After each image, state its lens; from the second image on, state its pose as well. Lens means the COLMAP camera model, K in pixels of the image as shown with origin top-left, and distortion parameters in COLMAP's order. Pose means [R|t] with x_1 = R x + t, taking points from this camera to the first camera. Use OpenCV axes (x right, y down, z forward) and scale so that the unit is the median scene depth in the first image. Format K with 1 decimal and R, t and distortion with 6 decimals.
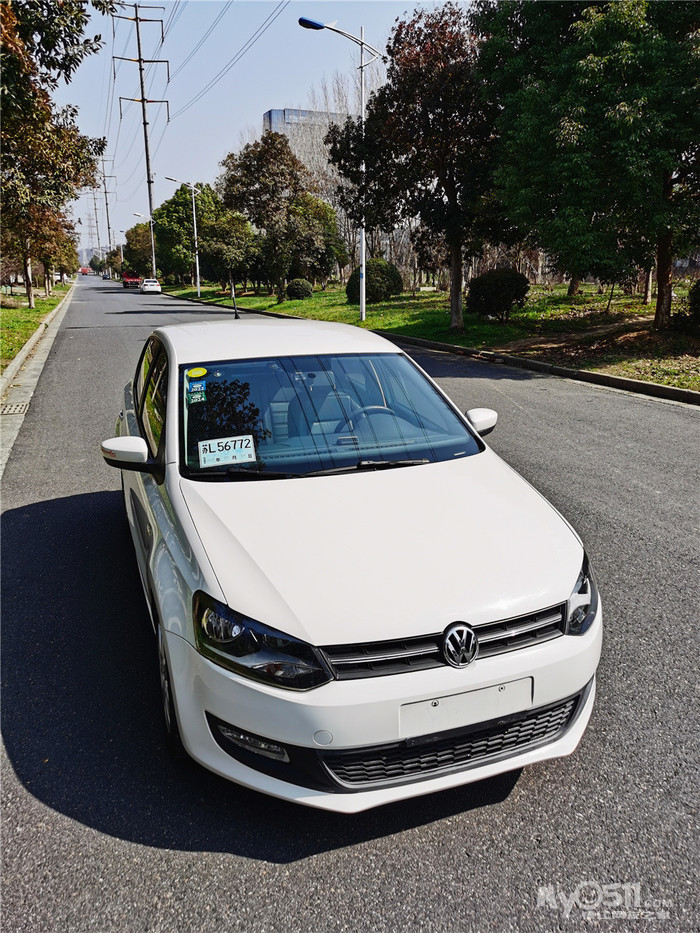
lens RADIAL K [[734.2, 0, 343.1], [0, 734.2, 466.5], [0, 0, 1]] dist [0.054077, -0.049978]
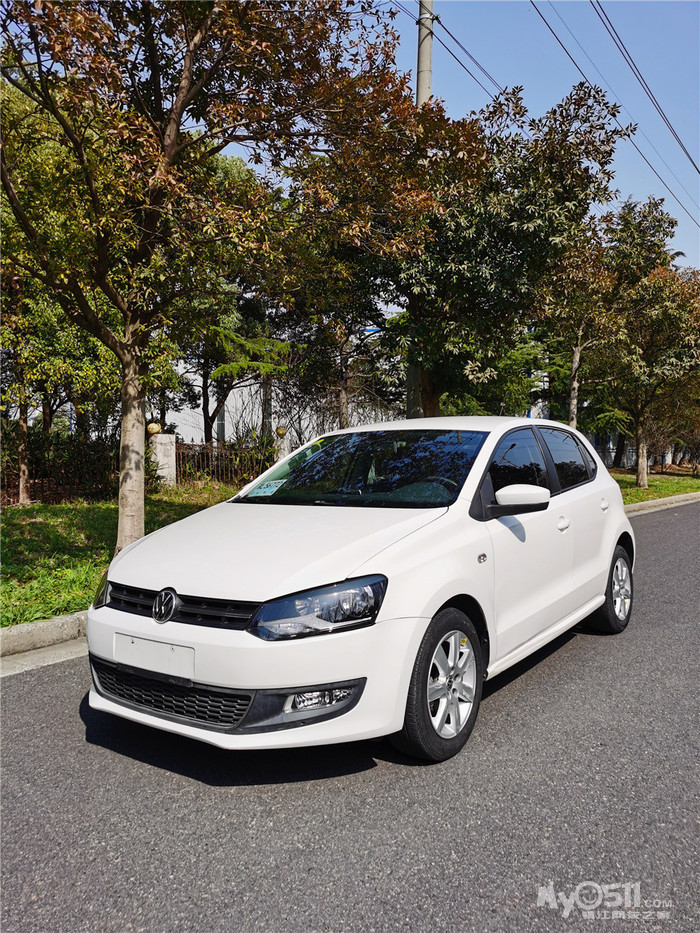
lens RADIAL K [[734.2, 0, 350.9], [0, 734.2, 462.5], [0, 0, 1]] dist [0.054077, -0.049978]
pose [[0.548374, -0.002759, -0.836229, 0.209959], [-0.210505, 0.967337, -0.141235, 0.017831], [0.809304, 0.253480, 0.529882, 0.080235]]
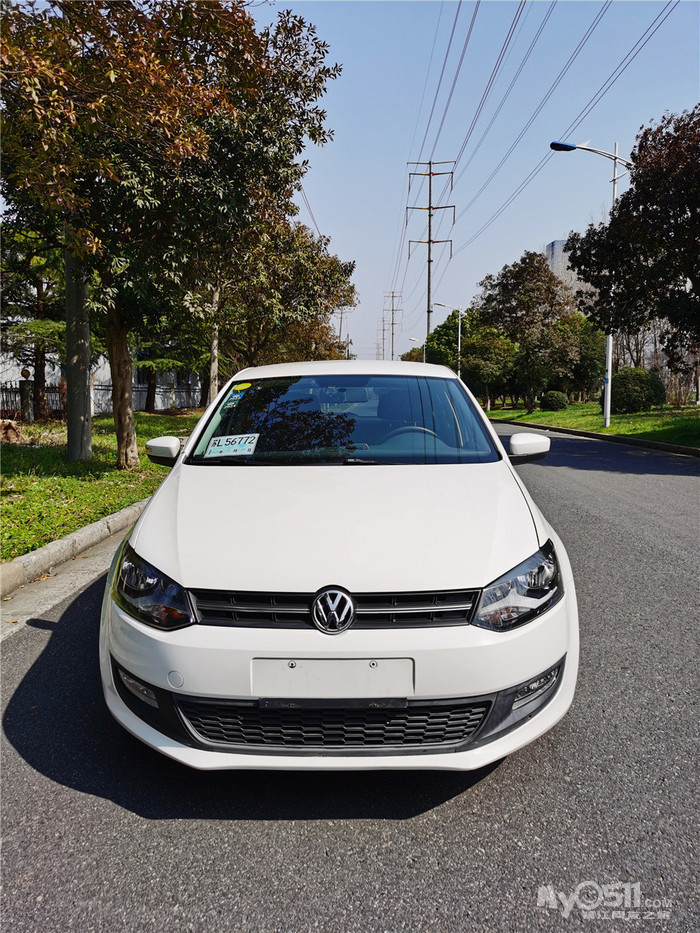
lens RADIAL K [[734.2, 0, 342.5], [0, 734.2, 466.6], [0, 0, 1]] dist [0.054077, -0.049978]
pose [[0.928698, 0.033887, -0.369285, 0.077336], [-0.094722, 0.984460, -0.147874, 0.030359], [0.358535, 0.172309, 0.917476, 0.017304]]
